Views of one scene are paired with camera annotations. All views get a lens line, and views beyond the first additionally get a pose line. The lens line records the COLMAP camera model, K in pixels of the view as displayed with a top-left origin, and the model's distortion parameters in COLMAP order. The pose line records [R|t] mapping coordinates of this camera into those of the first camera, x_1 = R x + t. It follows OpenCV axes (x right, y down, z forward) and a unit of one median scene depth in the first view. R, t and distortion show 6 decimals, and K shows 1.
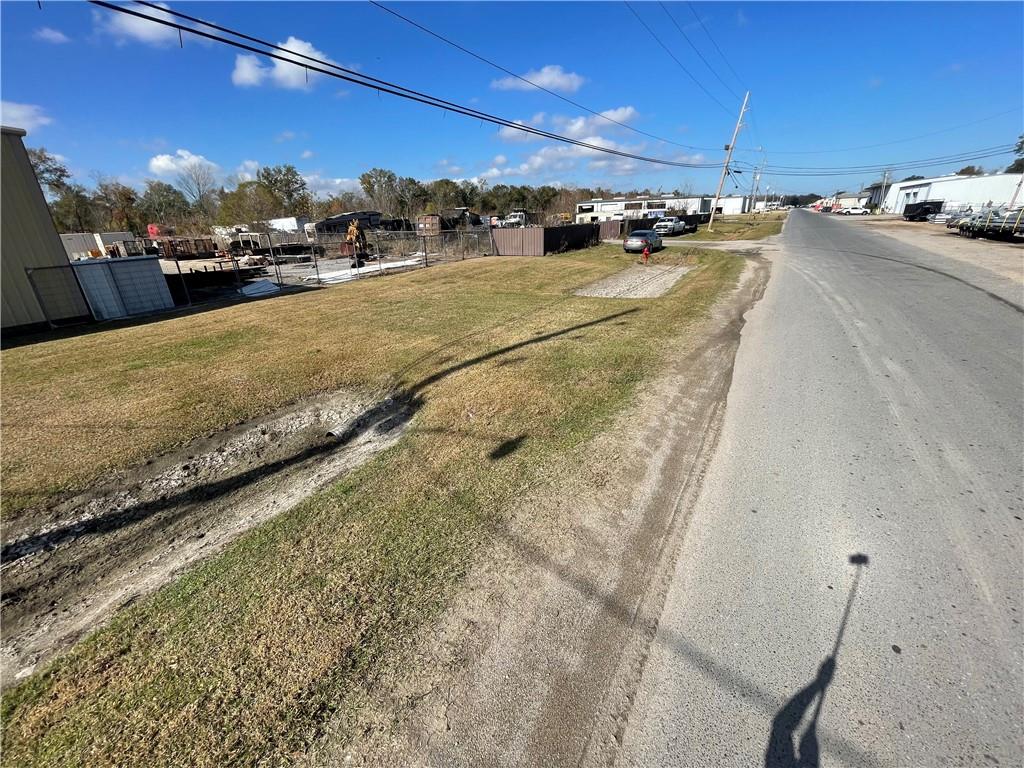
lens RADIAL K [[416.6, 0, 510.3], [0, 416.6, 379.7], [0, 0, 1]] dist [0.001320, -0.000502]
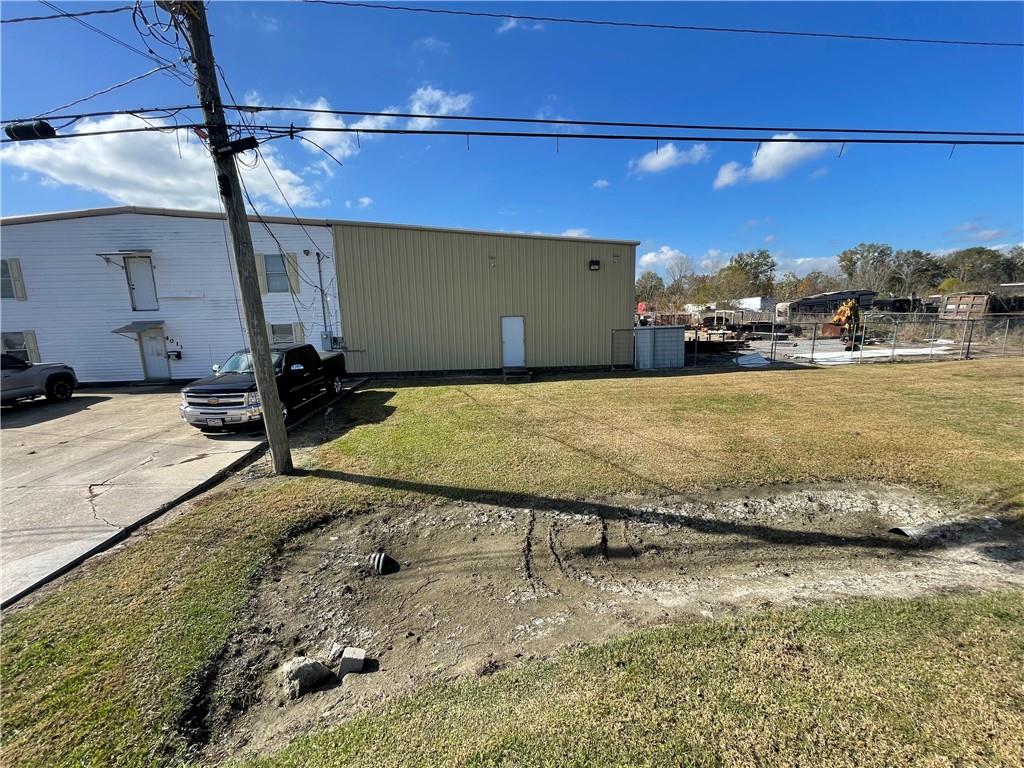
lens RADIAL K [[416.6, 0, 510.3], [0, 416.6, 379.7], [0, 0, 1]] dist [0.001320, -0.000502]
pose [[0.582174, 0.155348, -0.798086, -0.127377], [-0.293284, 0.955617, -0.027928, 0.044865], [0.758326, 0.250325, 0.601897, -0.108887]]
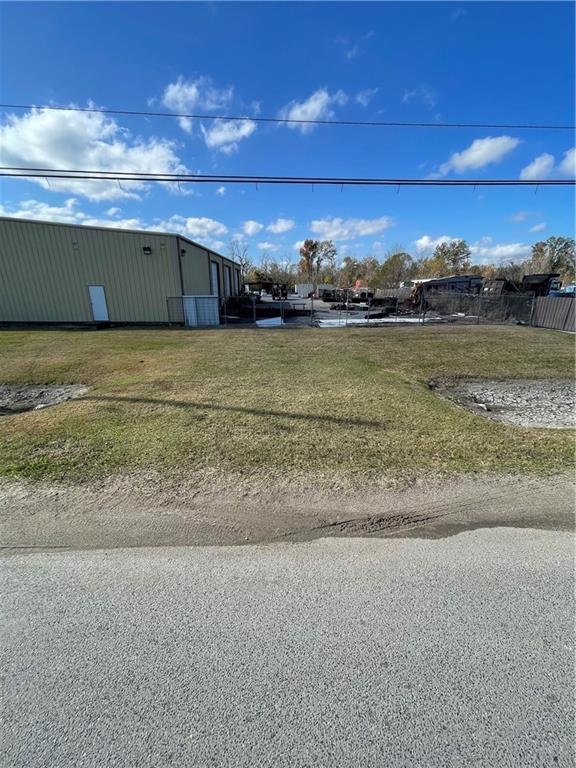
lens RADIAL K [[310.4, 0, 301.0], [0, 310.4, 385.2], [0, 0, 1]] dist [0.001215, 0.000045]
pose [[0.557611, 0.293223, -0.776589, 0.508321], [-0.324478, 0.938094, 0.121221, -0.206644], [0.764058, 0.184391, 0.618236, 0.489503]]
